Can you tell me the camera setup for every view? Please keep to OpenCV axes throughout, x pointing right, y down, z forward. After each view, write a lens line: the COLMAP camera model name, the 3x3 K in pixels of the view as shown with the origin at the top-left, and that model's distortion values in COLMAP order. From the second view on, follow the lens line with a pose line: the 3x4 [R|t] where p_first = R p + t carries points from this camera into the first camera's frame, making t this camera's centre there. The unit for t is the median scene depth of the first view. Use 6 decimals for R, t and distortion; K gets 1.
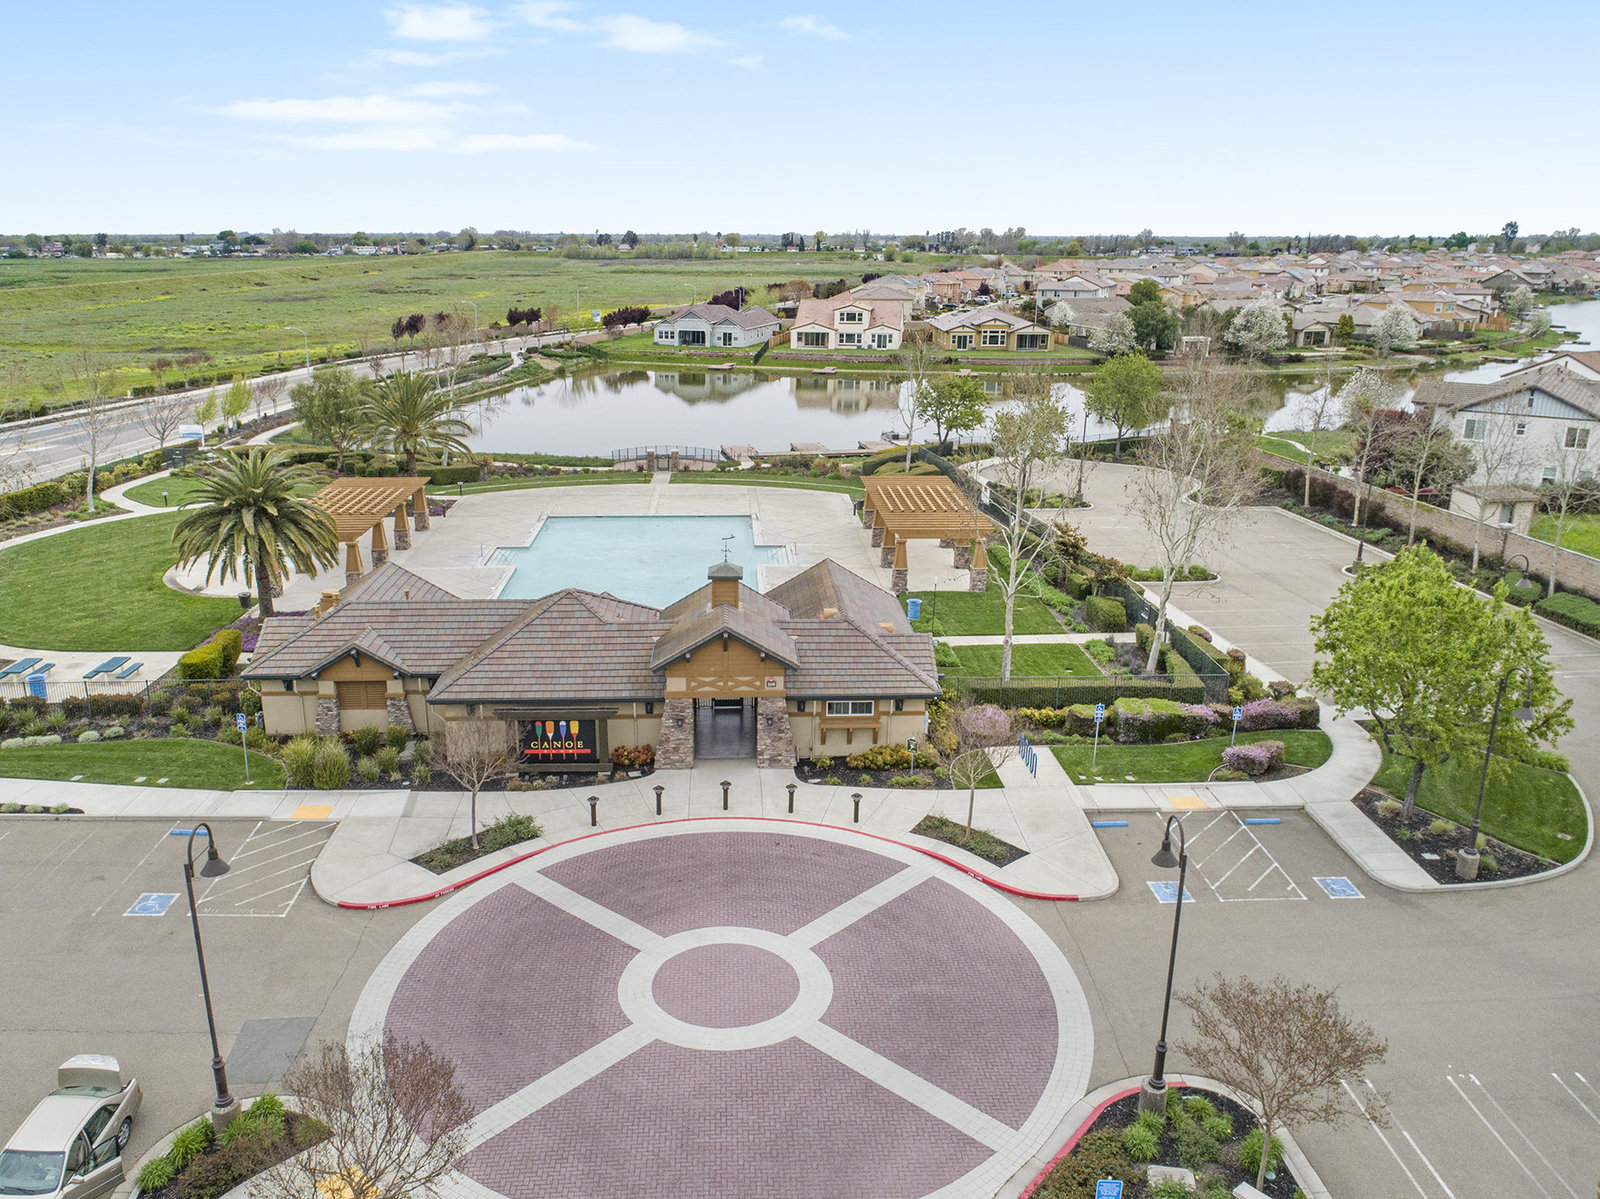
lens RADIAL K [[1261.2, 0, 800.0], [0, 1261.2, 599.5], [0, 0, 1]] dist [-0.004964, -0.000051]
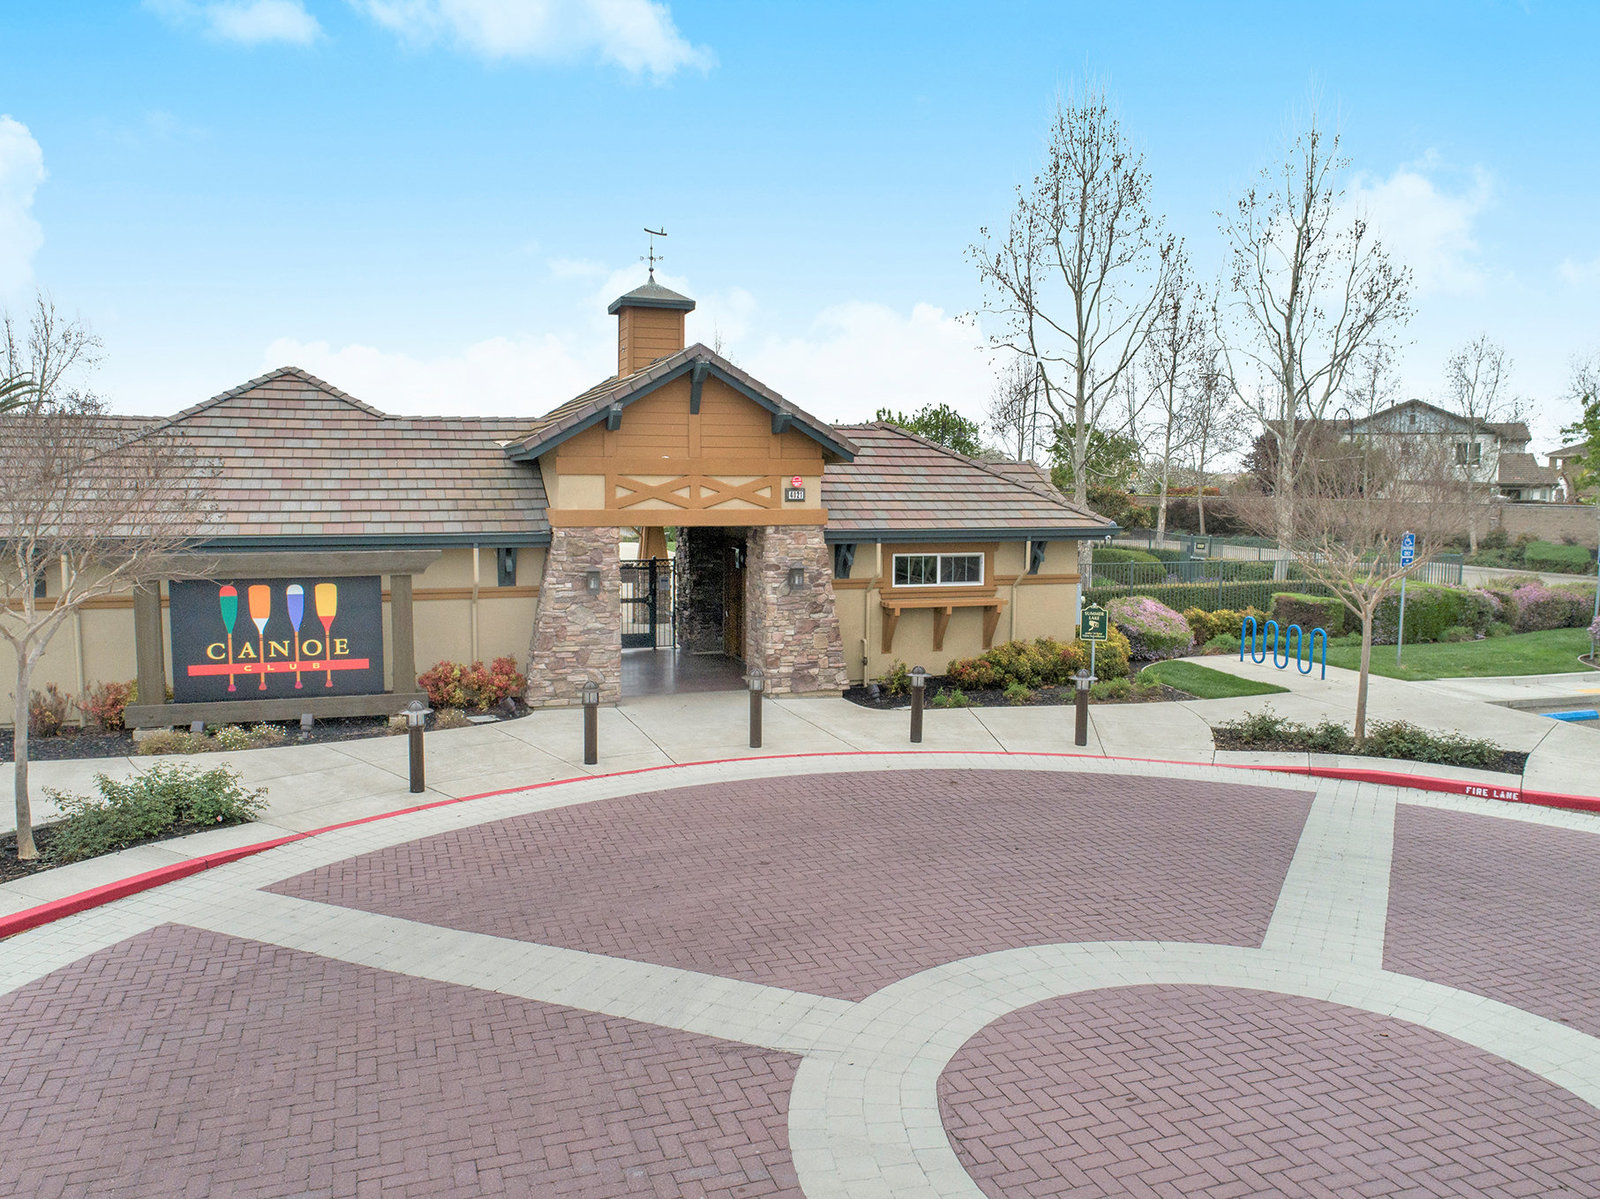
lens RADIAL K [[1261.2, 0, 800.0], [0, 1261.2, 599.5], [0, 0, 1]] dist [-0.004964, -0.000051]
pose [[0.962420, -0.030713, 0.269825, -0.142085], [0.080810, 0.980964, -0.176578, 0.181798], [-0.259265, 0.191746, 0.946581, 0.585901]]
